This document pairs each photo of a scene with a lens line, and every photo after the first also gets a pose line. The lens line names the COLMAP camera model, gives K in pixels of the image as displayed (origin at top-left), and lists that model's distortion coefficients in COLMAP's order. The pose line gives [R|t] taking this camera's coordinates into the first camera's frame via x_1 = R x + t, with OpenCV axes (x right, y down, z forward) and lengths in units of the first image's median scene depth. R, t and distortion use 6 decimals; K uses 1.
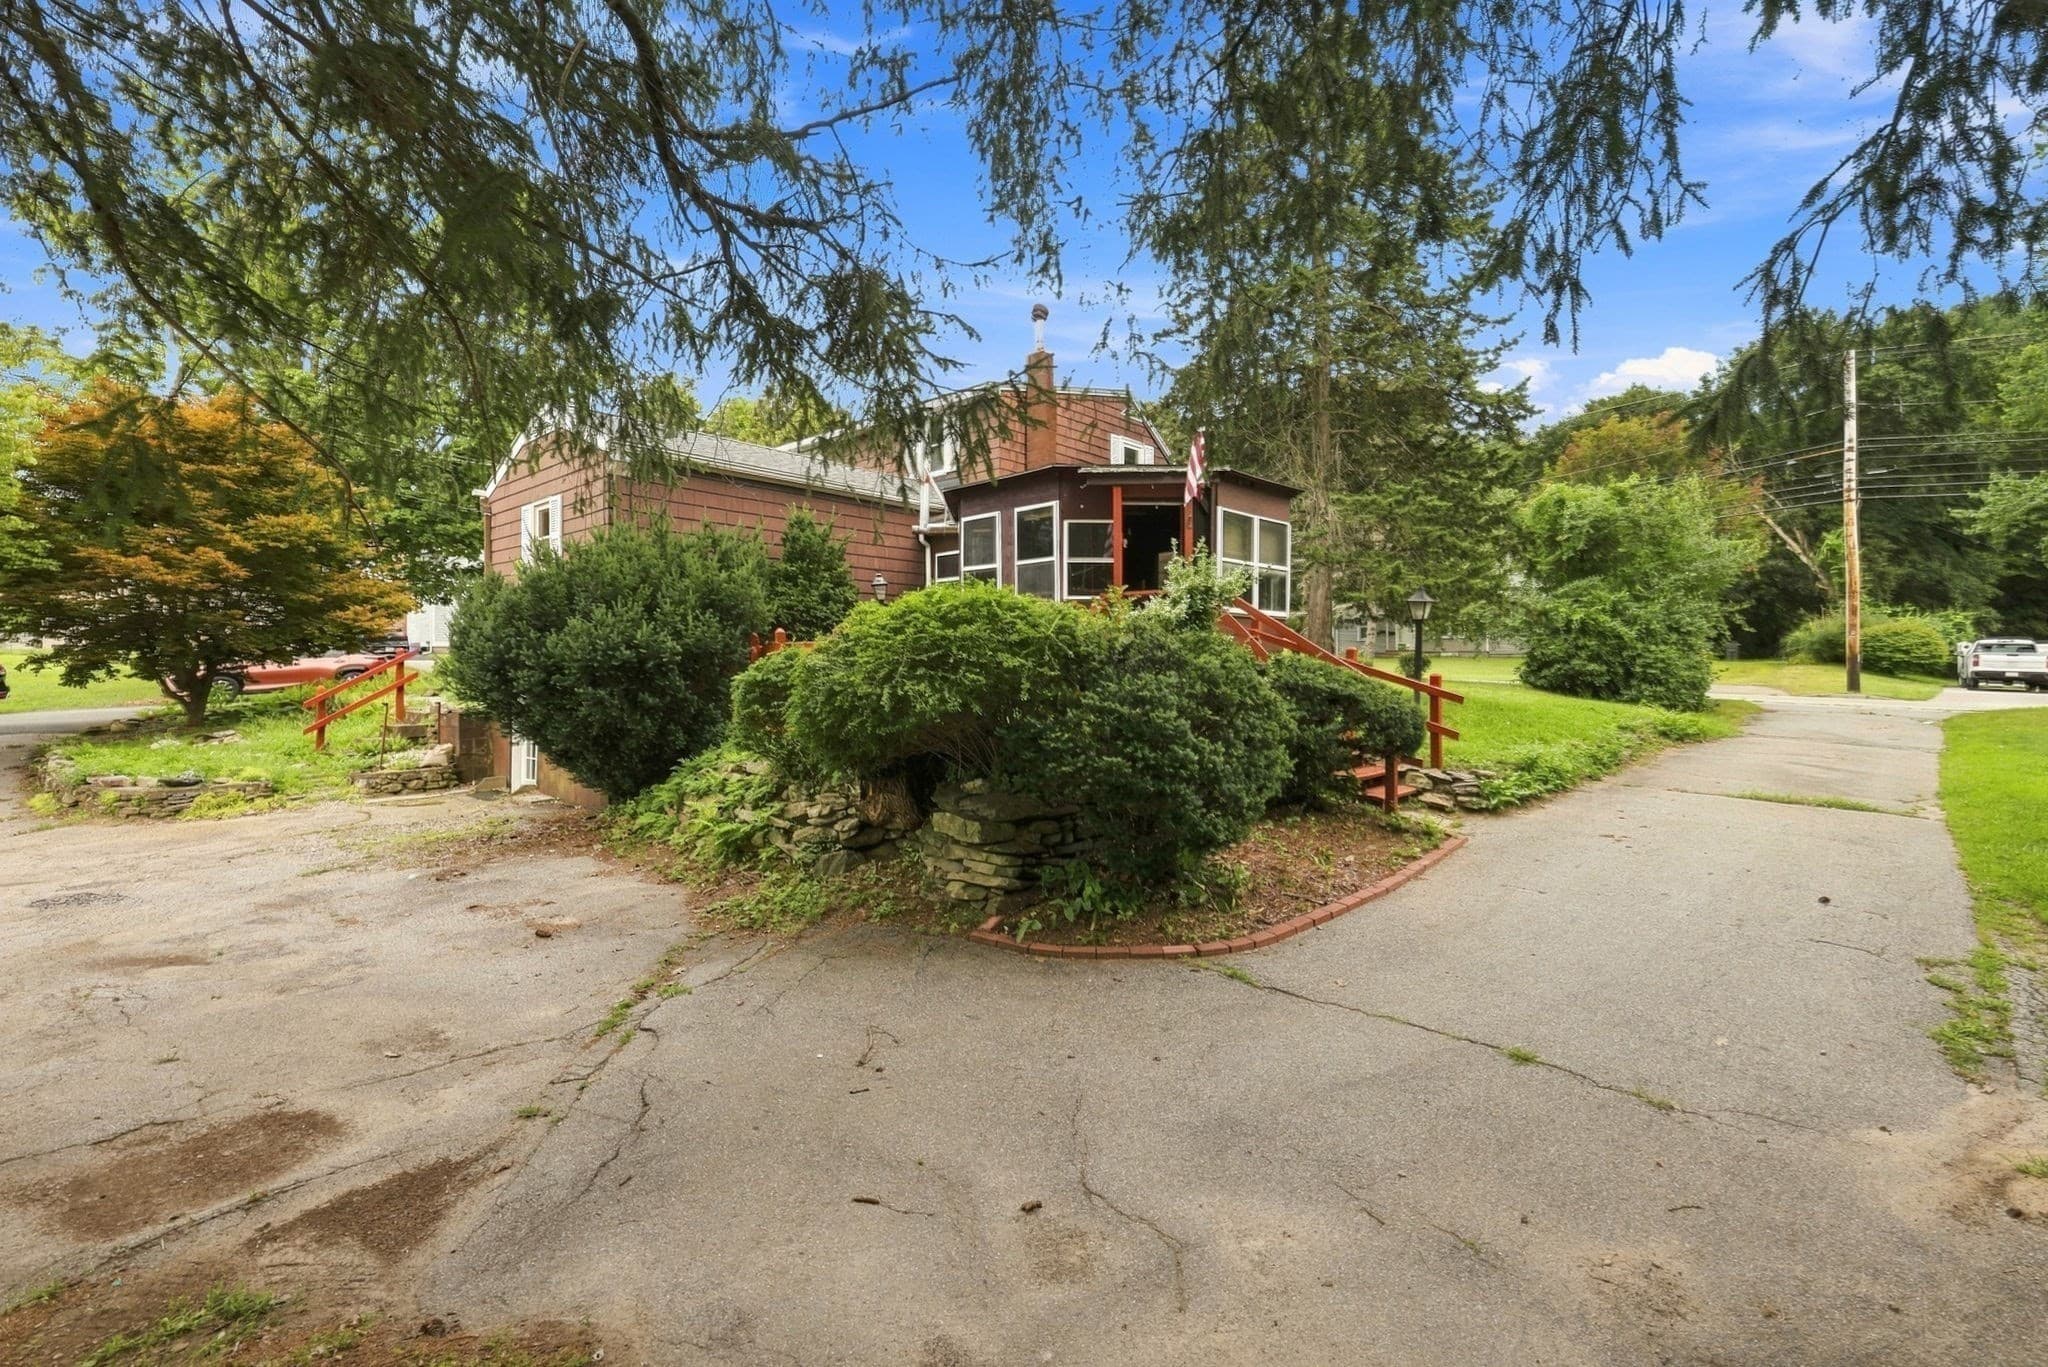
lens RADIAL K [[860.7, 0, 1034.3], [0, 860.7, 672.7], [0, 0, 1]] dist [-0.003926, -0.000771]
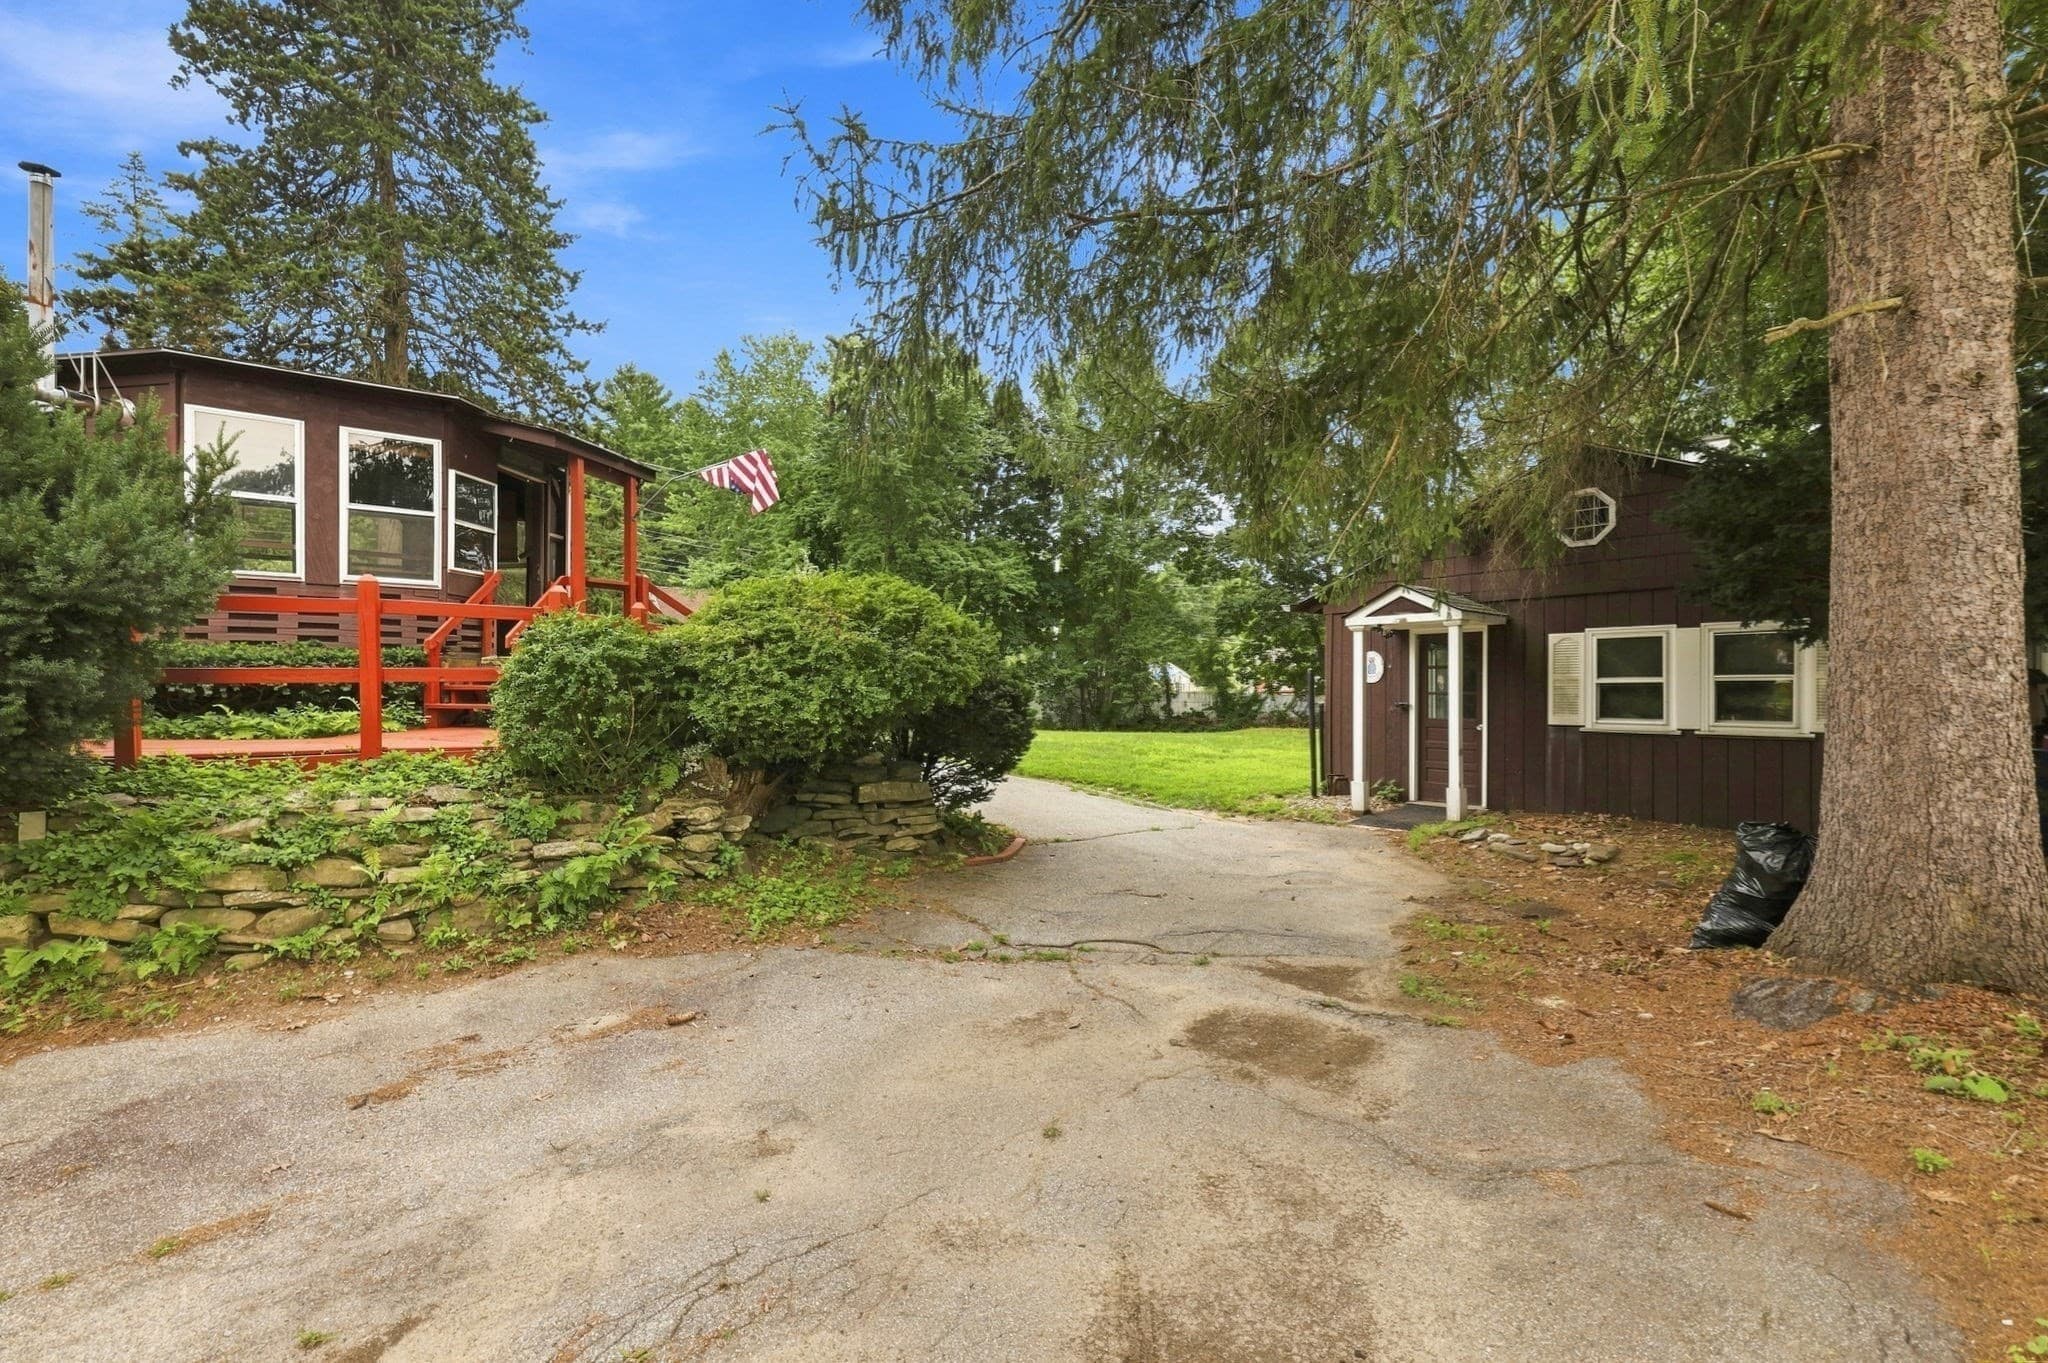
lens RADIAL K [[935.4, 0, 1019.4], [0, 935.4, 698.4], [0, 0, 1]] dist [0.000081, 0.000002]
pose [[0.177021, -0.005944, 0.984189, -1.678379], [0.002850, 0.999981, 0.005526, 0.064135], [-0.984203, 0.001827, 0.177035, 0.813800]]
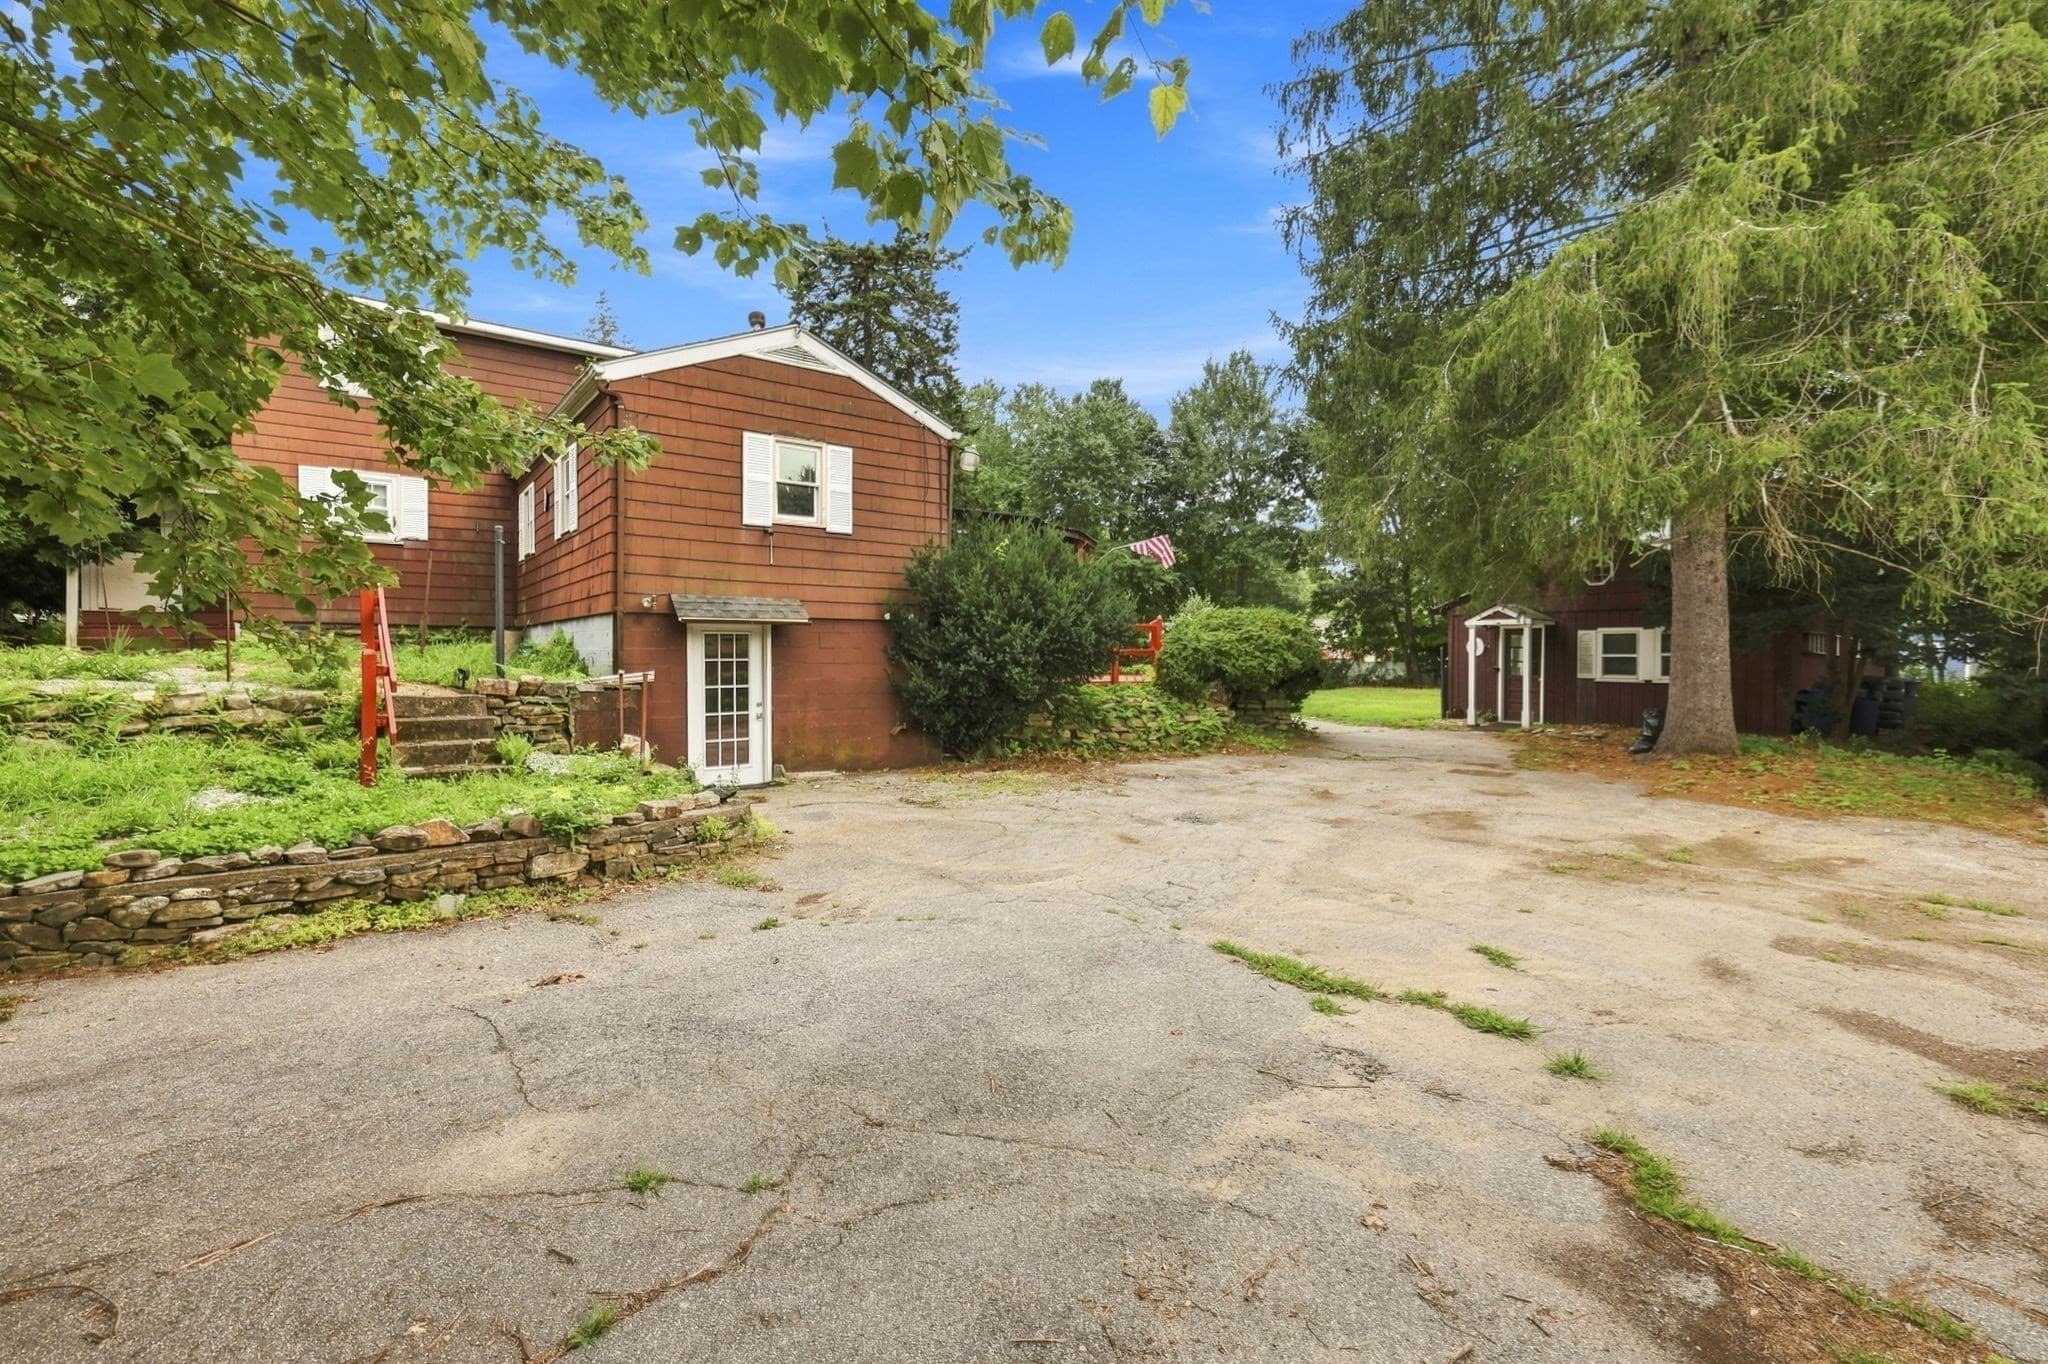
lens RADIAL K [[860.7, 0, 1040.1], [0, 860.7, 661.5], [0, 0, 1]] dist [-0.003926, -0.000771]
pose [[0.231173, -0.002990, 0.972908, -3.627581], [-0.002410, 0.999990, 0.003646, 0.058108], [-0.972910, -0.003188, 0.231163, 1.442615]]
